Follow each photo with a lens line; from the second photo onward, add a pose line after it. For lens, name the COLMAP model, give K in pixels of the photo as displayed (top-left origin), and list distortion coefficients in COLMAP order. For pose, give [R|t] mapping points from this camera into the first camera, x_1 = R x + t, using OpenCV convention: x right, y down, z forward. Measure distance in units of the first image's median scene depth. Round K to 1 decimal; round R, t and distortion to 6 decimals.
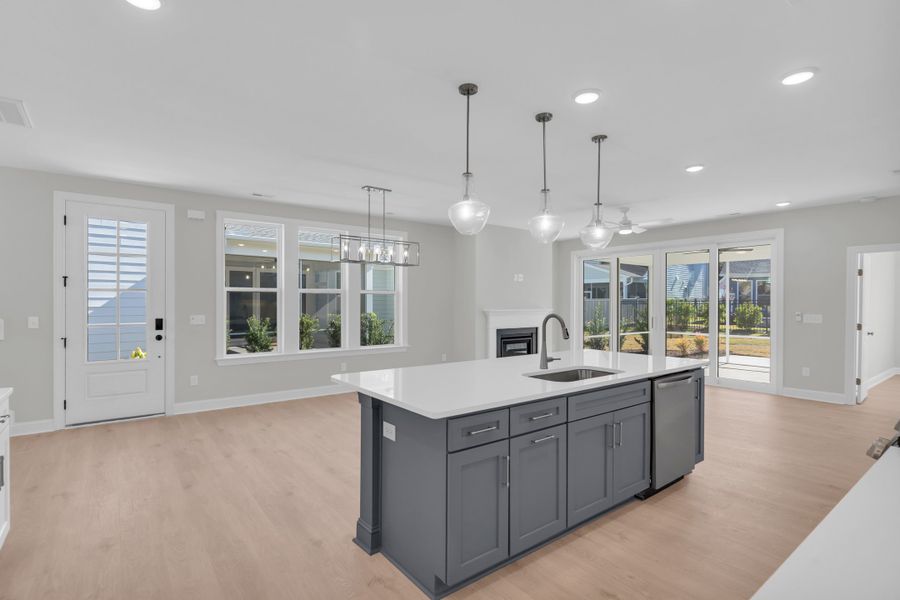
lens RADIAL K [[429.0, 0, 444.3], [0, 429.0, 301.9], [0, 0, 1]] dist [0.000621, -0.000075]
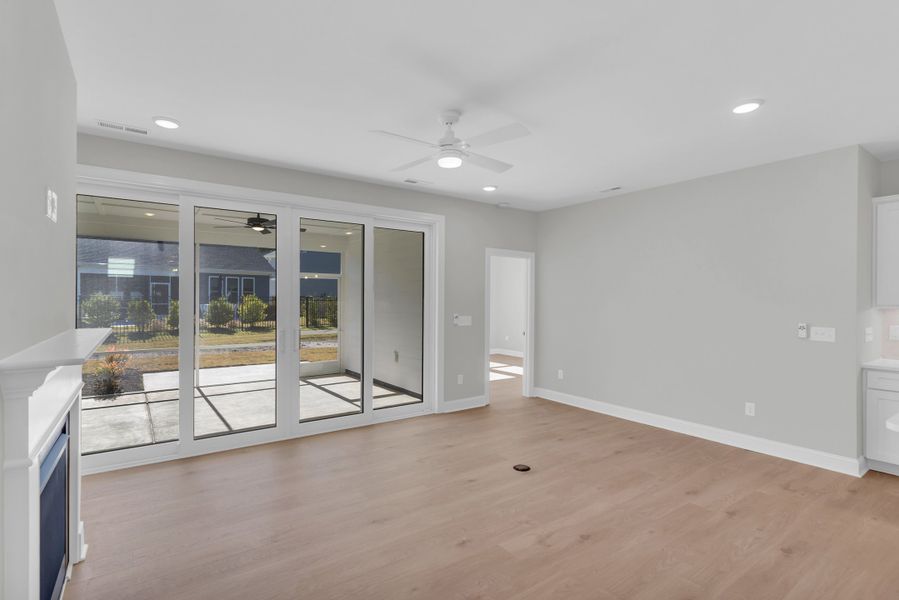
lens RADIAL K [[428.5, 0, 447.6], [0, 428.5, 302.3], [0, 0, 1]] dist [0.000621, -0.000075]
pose [[0.028122, -0.006378, 0.999584, -0.045475], [-0.004397, 0.999969, 0.006504, -0.004494], [-0.999595, -0.004578, 0.028093, 0.755757]]
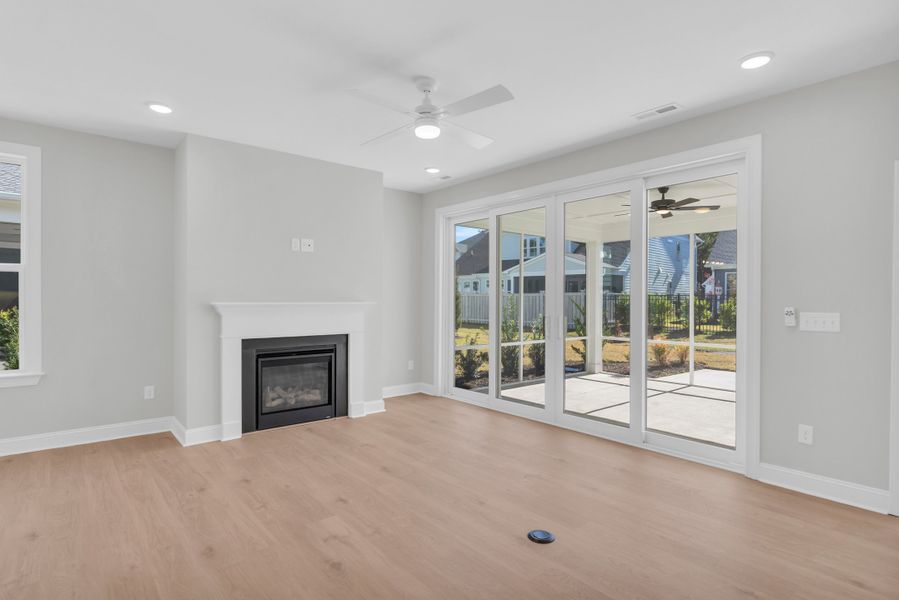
lens RADIAL K [[468.0, 0, 449.5], [0, 468.0, 296.6], [0, 0, 1]] dist [0.003009, 0.001135]
pose [[0.998566, 0.002879, 0.053457, 0.321770], [-0.002651, 0.999987, -0.004328, 0.011711], [-0.053469, 0.004180, 0.998561, 0.383238]]
